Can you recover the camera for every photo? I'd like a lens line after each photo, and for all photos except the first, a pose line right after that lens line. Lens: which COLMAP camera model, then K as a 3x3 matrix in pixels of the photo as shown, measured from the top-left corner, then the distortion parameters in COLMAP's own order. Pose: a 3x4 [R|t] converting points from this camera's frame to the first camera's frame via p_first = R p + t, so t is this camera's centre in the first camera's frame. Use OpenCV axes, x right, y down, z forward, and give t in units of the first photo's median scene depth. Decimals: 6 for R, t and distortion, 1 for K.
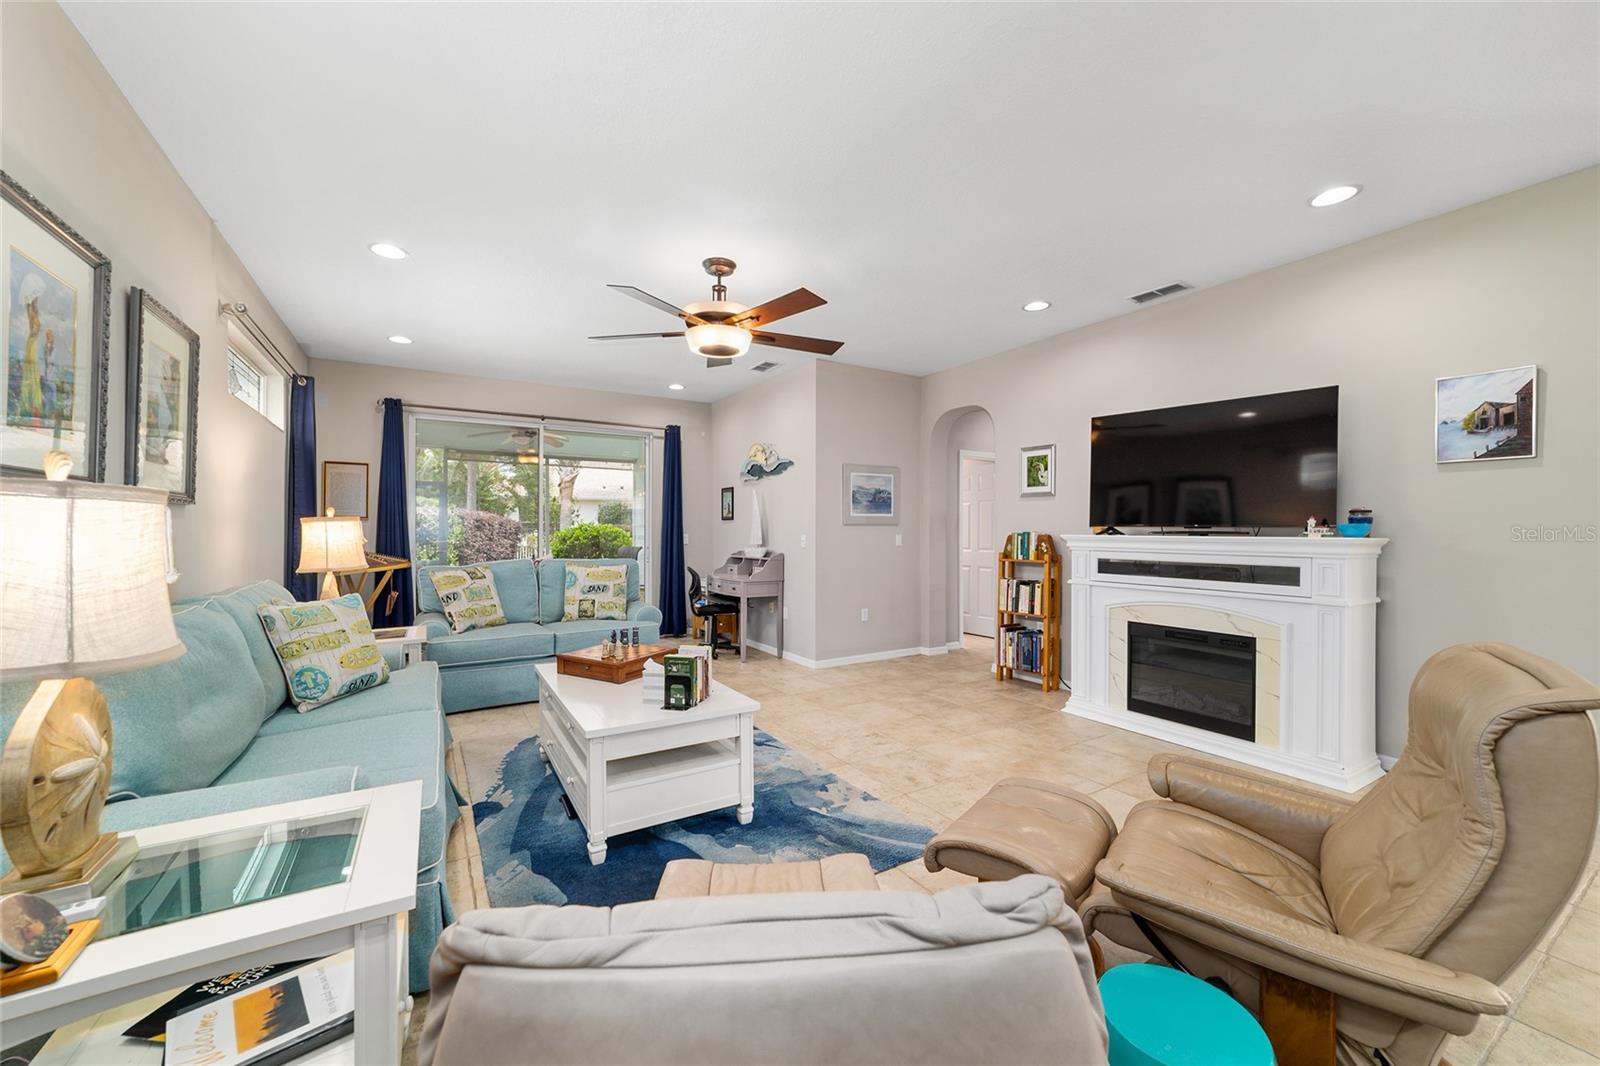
lens RADIAL K [[611.7, 0, 792.0], [0, 611.7, 533.2], [0, 0, 1]] dist [-0.011579, 0.003850]
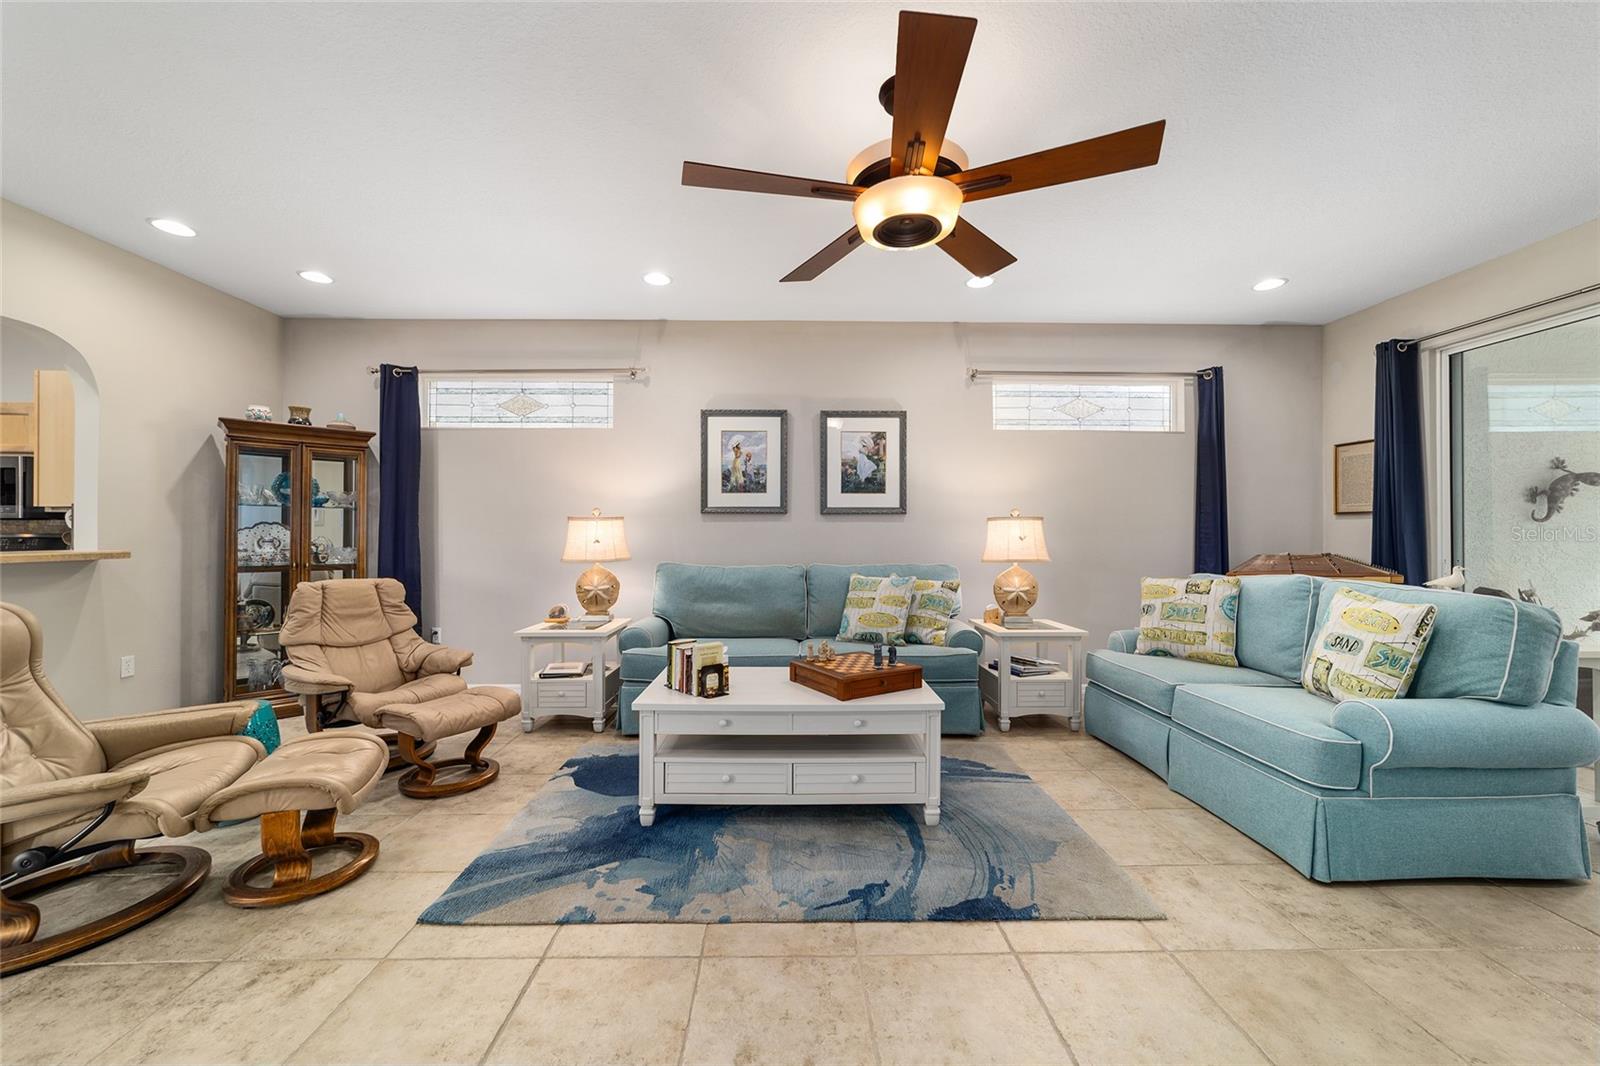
lens RADIAL K [[611.7, 0, 798.4], [0, 611.7, 529.7], [0, 0, 1]] dist [-0.011579, 0.003850]
pose [[-0.498661, -0.006542, -0.866773, 0.351988], [-0.005497, 0.999975, -0.004385, 0.003282], [0.866780, 0.002578, -0.498684, 0.916606]]
